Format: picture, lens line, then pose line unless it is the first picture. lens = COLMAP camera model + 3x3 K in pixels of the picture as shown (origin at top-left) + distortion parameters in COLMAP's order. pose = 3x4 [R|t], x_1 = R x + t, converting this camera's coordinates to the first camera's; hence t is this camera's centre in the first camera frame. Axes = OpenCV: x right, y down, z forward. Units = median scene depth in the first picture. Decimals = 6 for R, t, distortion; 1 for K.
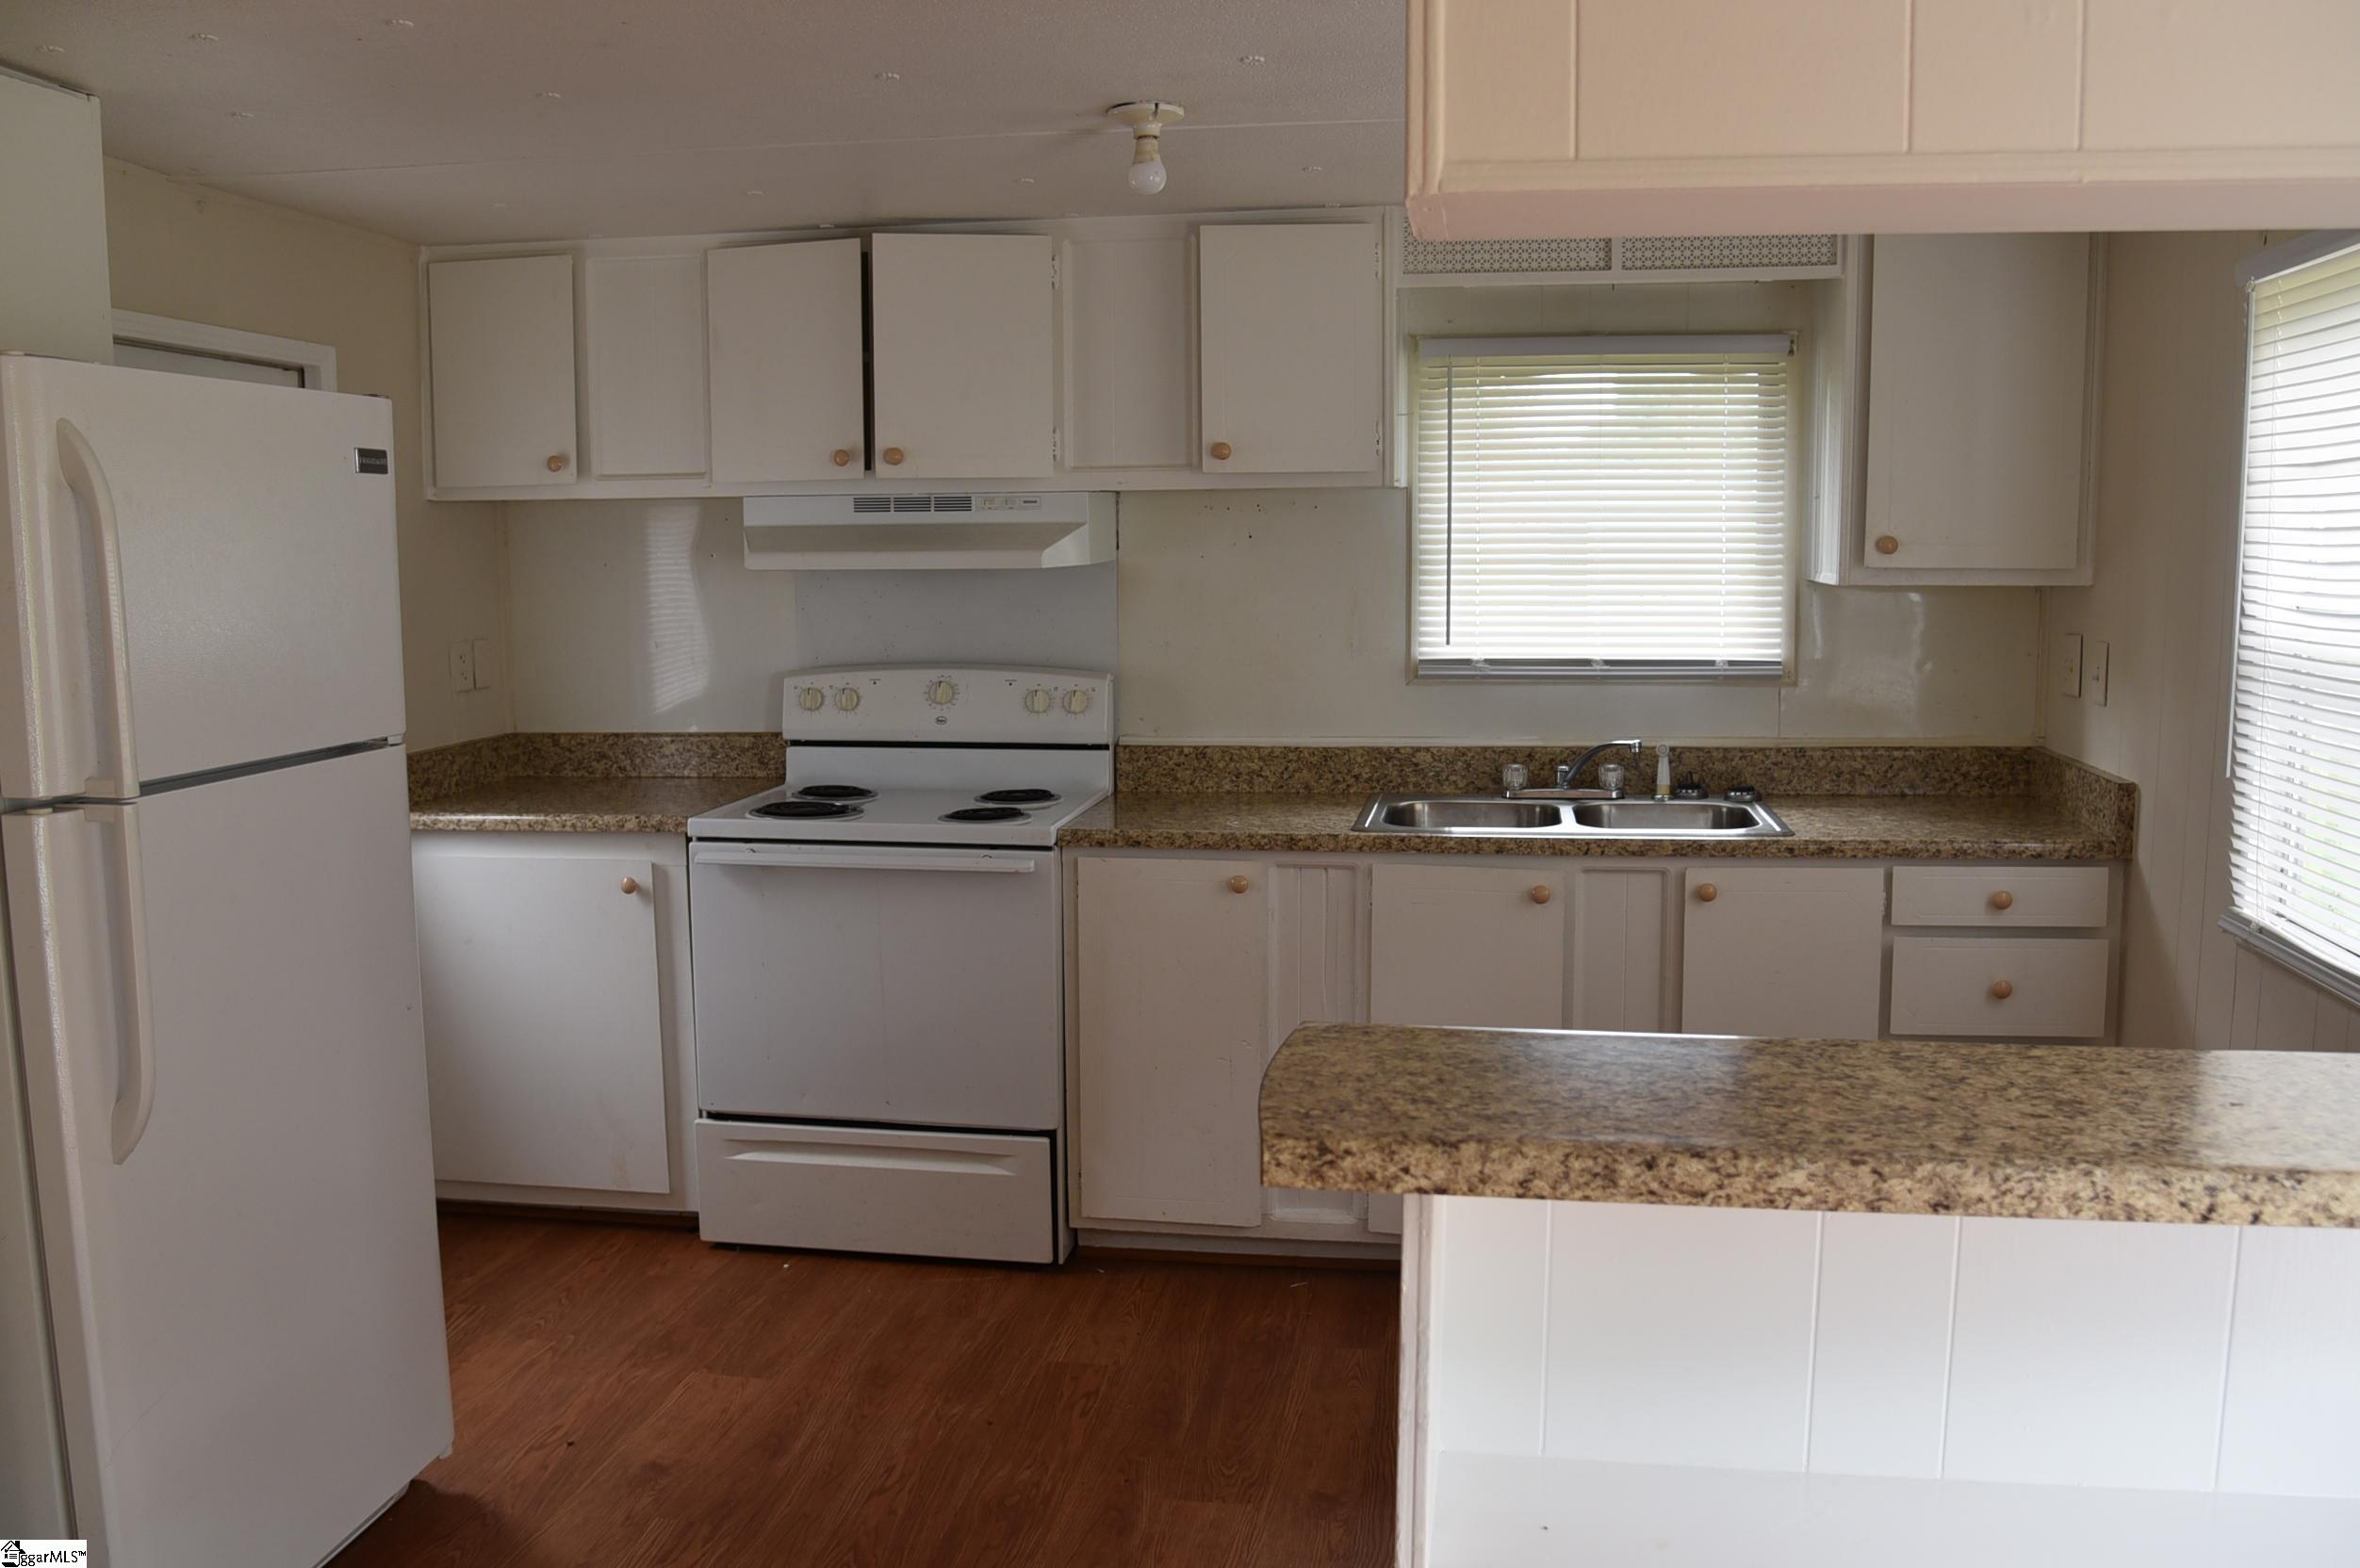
lens RADIAL K [[1950.8, 0, 1183.8], [0, 1950.8, 780.0], [0, 0, 1]] dist [-0.064460, 0.009702]
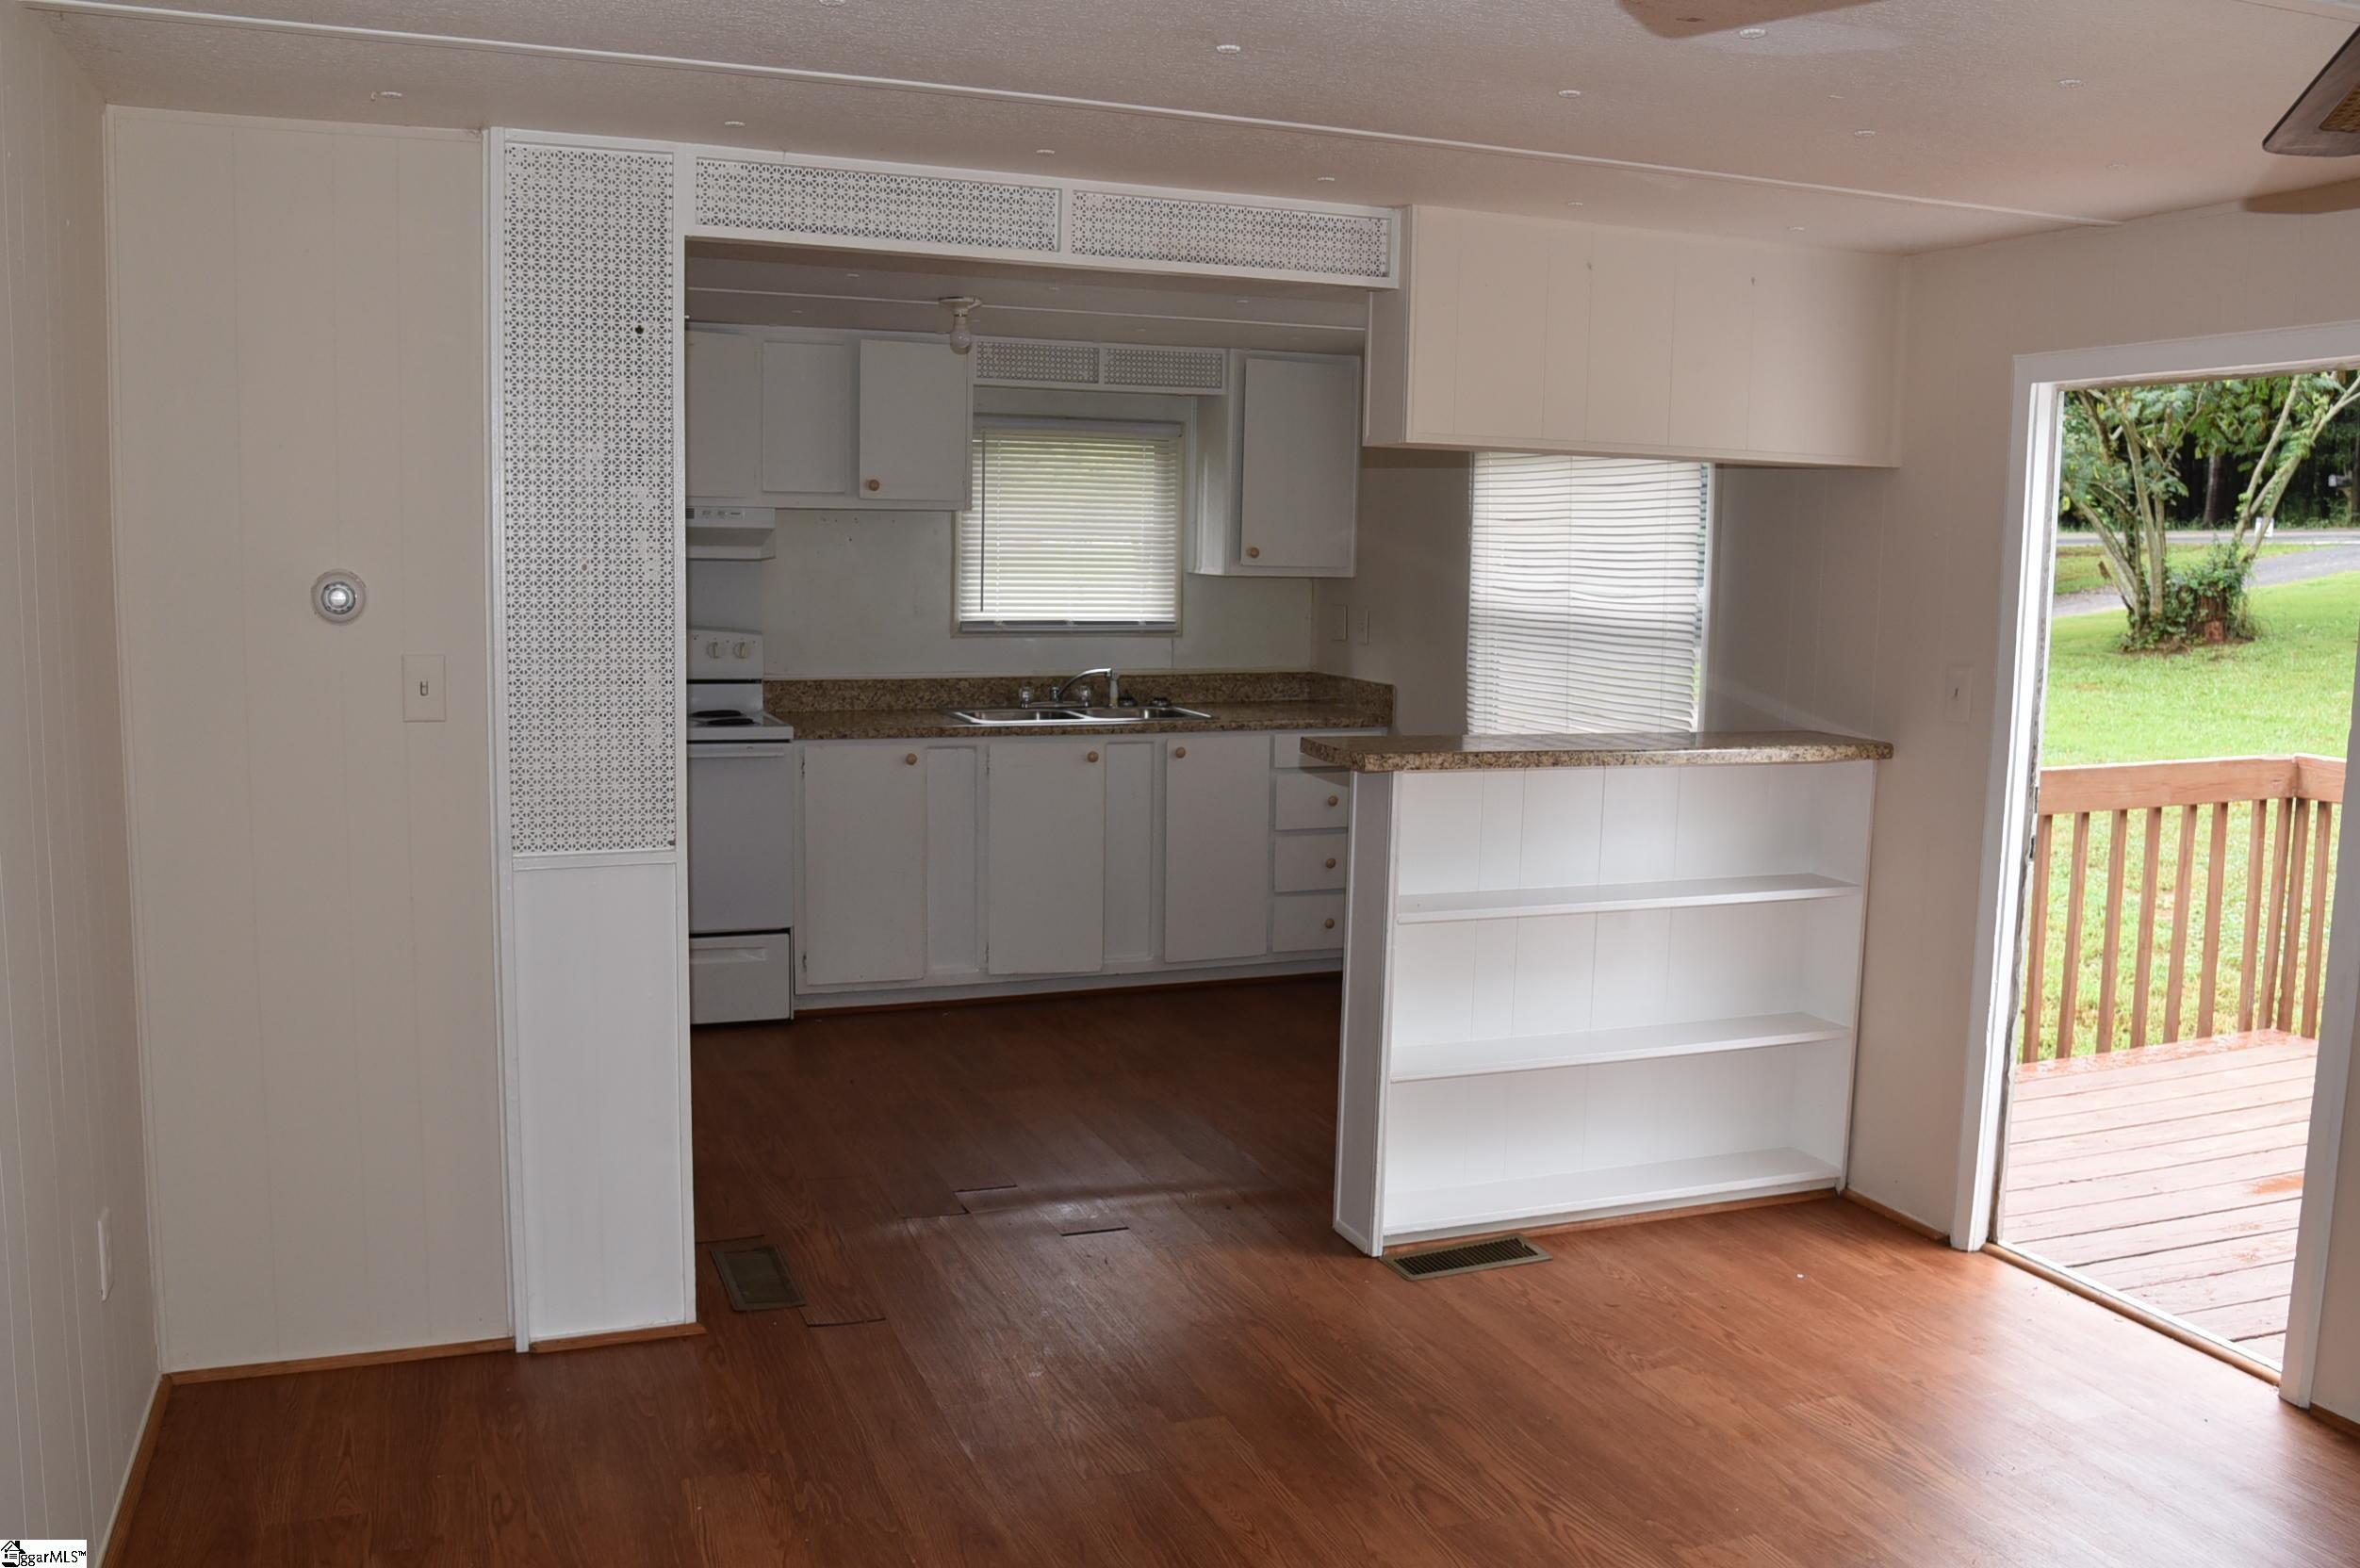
lens RADIAL K [[1950.8, 0, 1181.5], [0, 1950.8, 784.6], [0, 0, 1]] dist [-0.064460, 0.009702]
pose [[0.868687, -0.038610, 0.493855, -0.510486], [0.036389, 0.999238, 0.014114, 0.053919], [-0.494024, 0.005710, 0.869430, -0.441740]]
